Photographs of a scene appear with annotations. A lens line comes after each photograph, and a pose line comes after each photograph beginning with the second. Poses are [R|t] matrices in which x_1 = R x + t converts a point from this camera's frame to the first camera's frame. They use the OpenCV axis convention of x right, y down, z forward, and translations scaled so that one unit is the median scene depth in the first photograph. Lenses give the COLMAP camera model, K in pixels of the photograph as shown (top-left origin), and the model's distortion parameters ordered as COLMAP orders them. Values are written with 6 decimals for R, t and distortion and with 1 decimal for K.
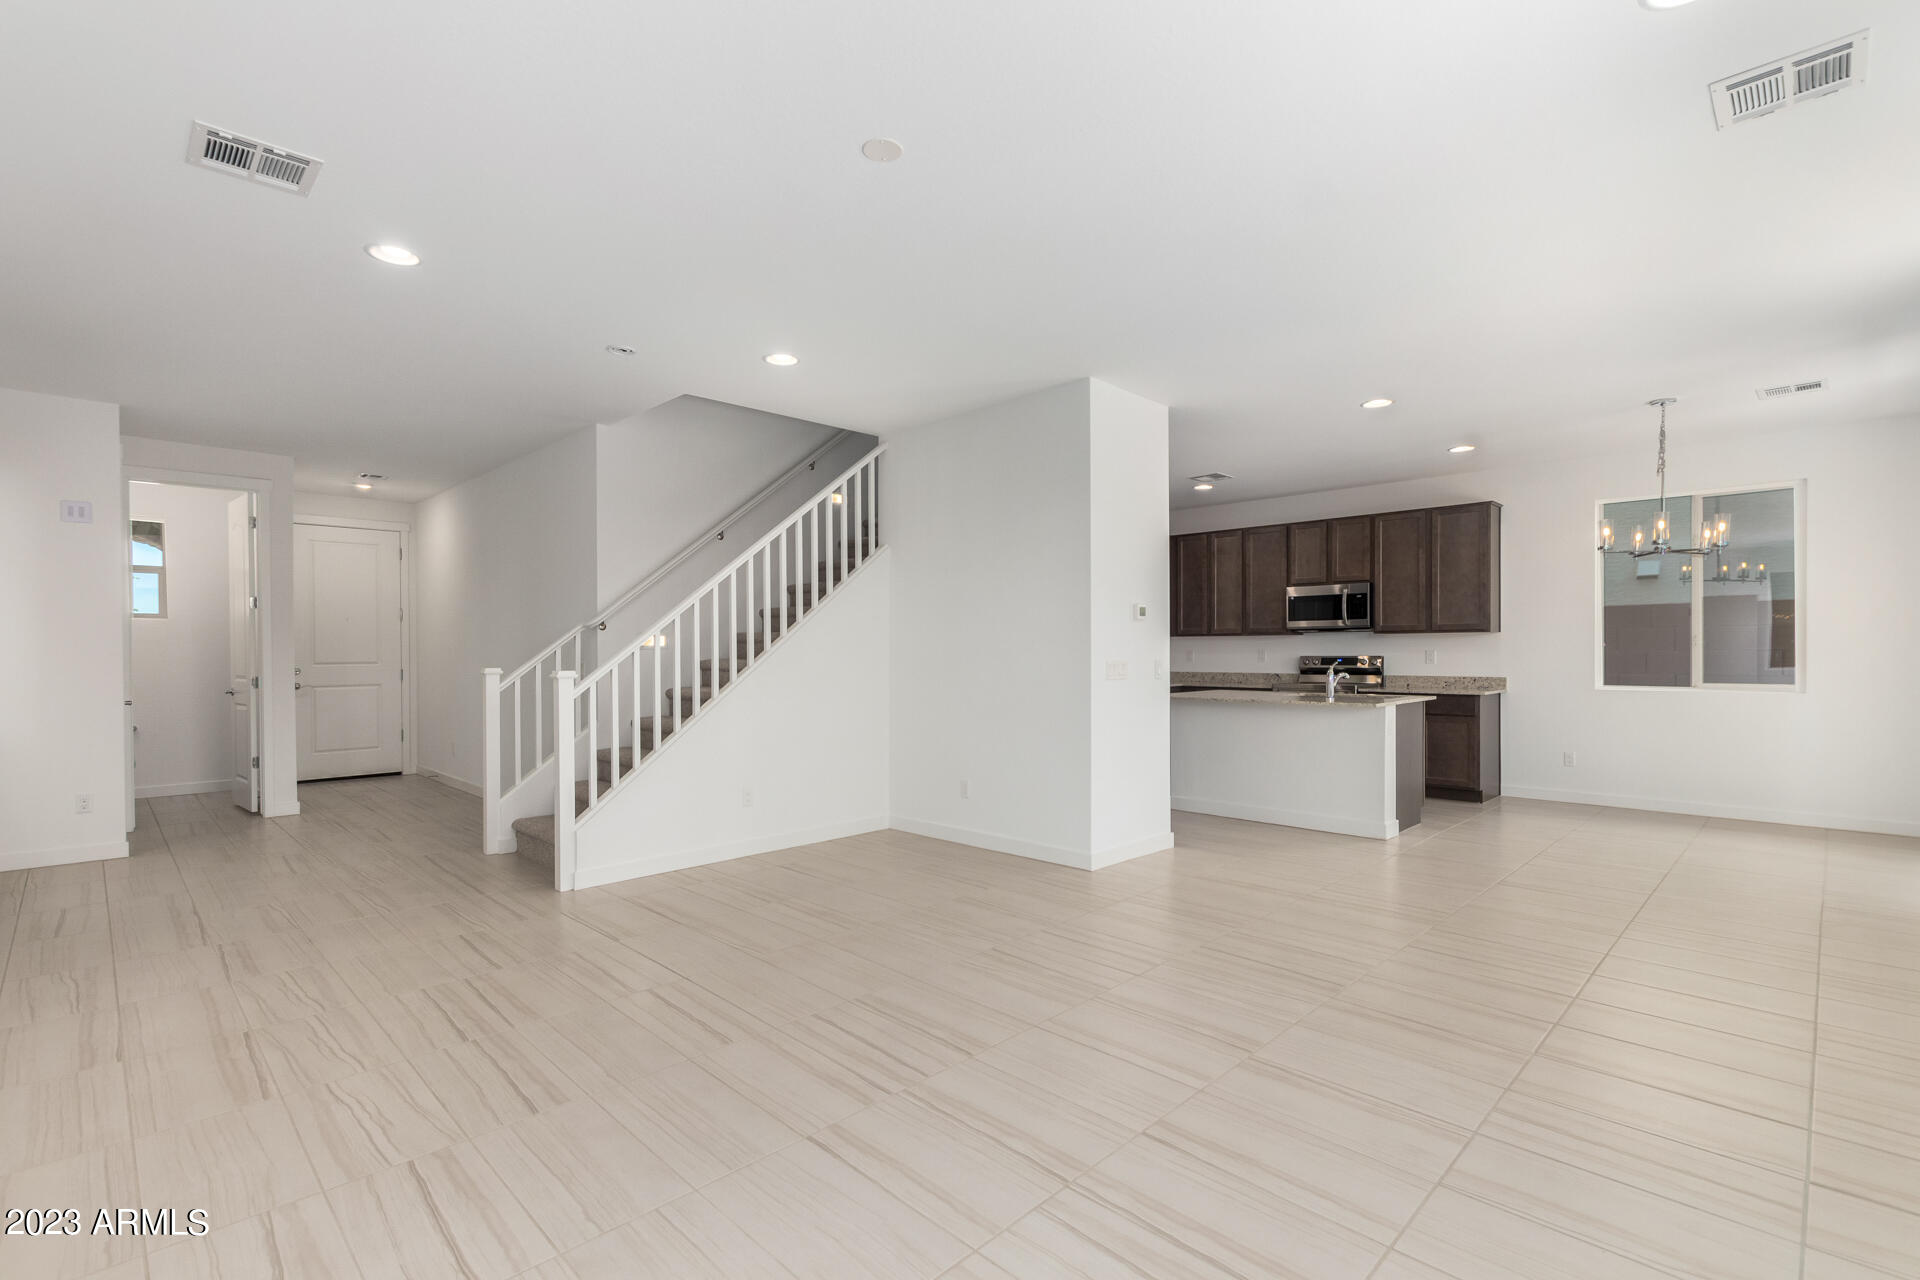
lens RADIAL K [[867.5, 0, 954.0], [0, 867.5, 645.7], [0, 0, 1]] dist [0.001366, -0.000044]
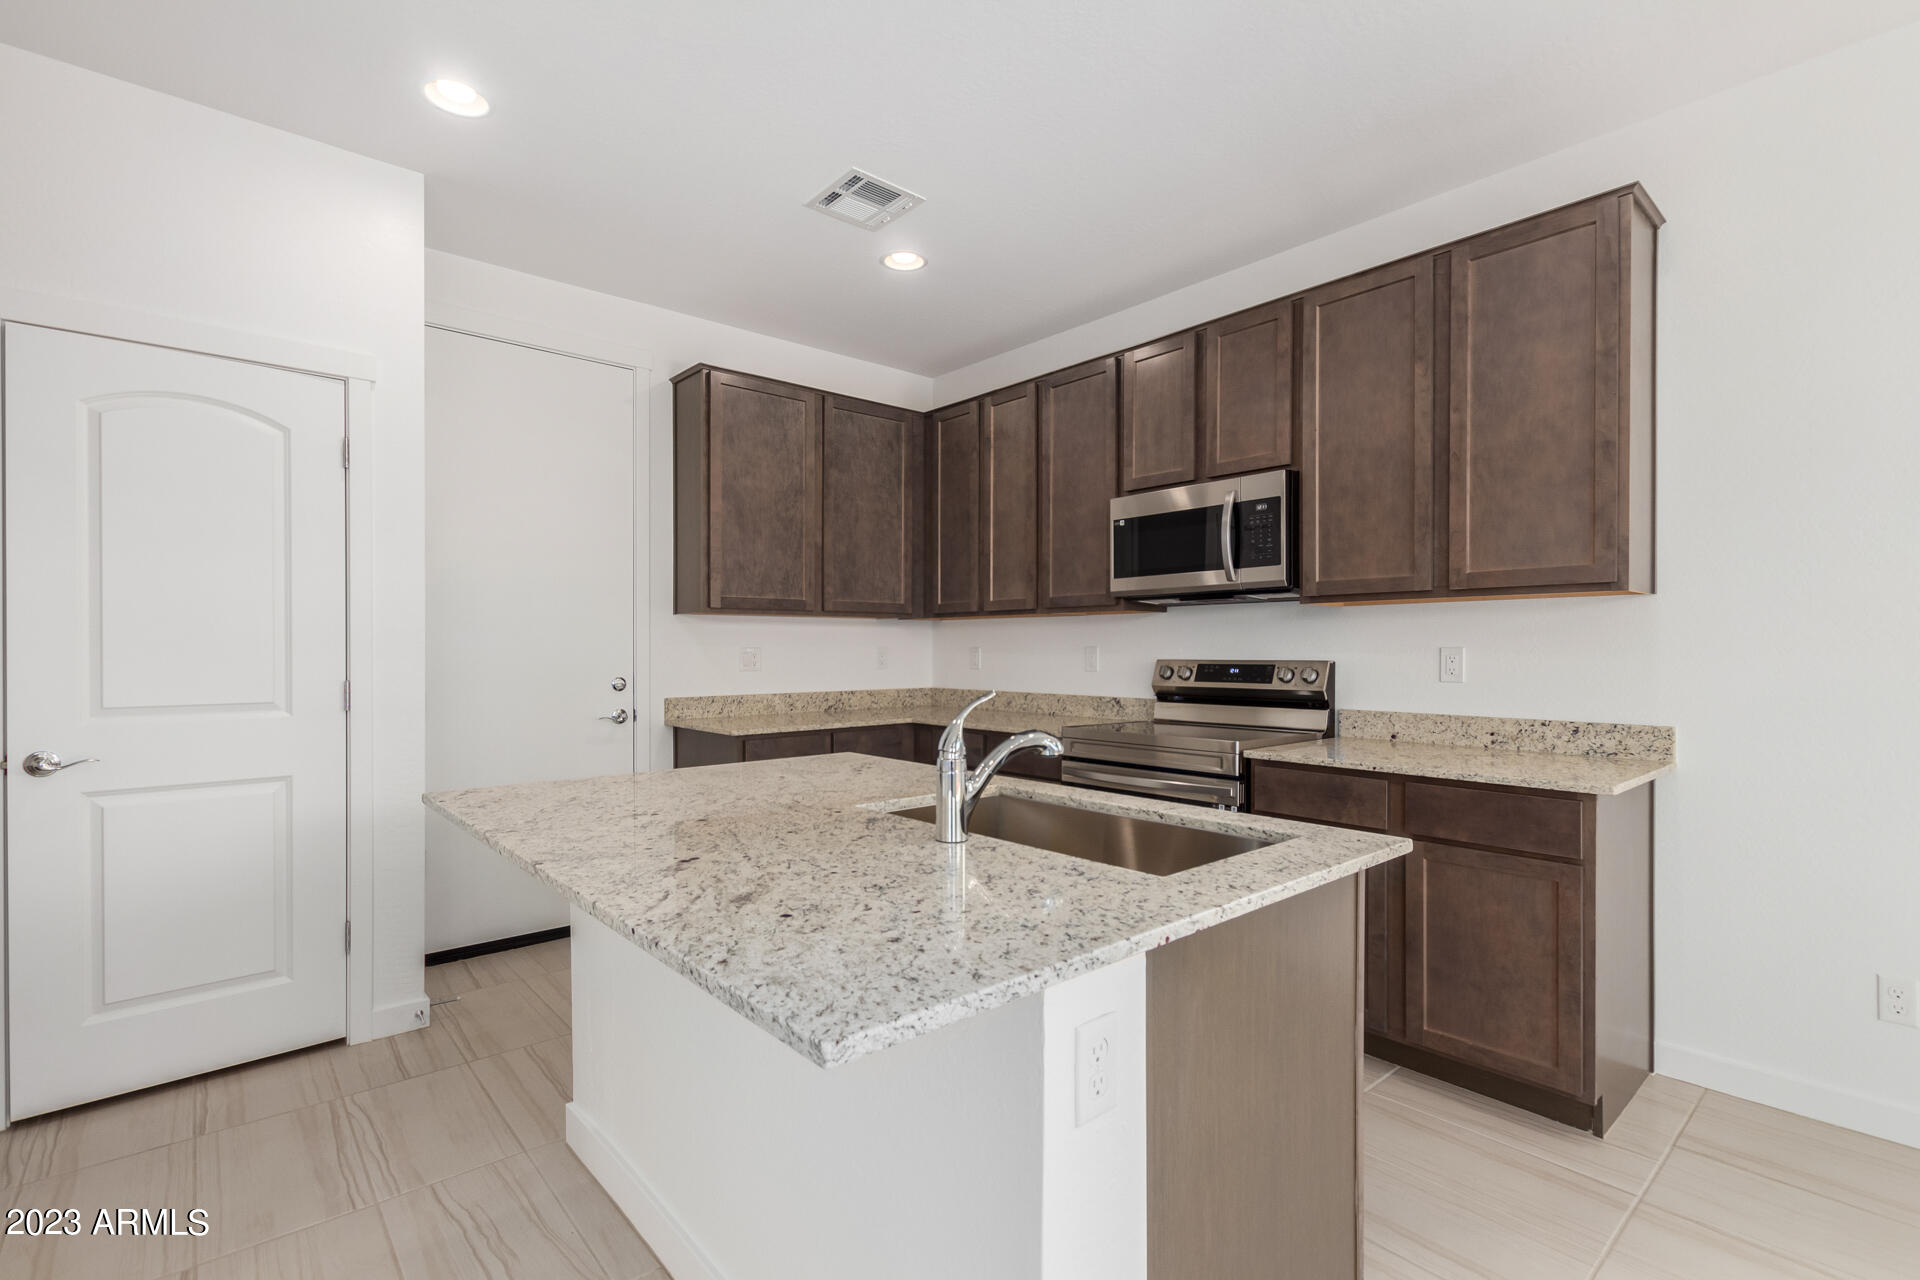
lens RADIAL K [[867.5, 0, 959.0], [0, 867.5, 649.4], [0, 0, 1]] dist [0.001366, -0.000044]
pose [[0.997607, -0.005575, -0.068918, 0.360648], [0.006608, 0.999869, 0.014773, -0.000555], [0.068827, -0.015193, 0.997513, 0.607922]]
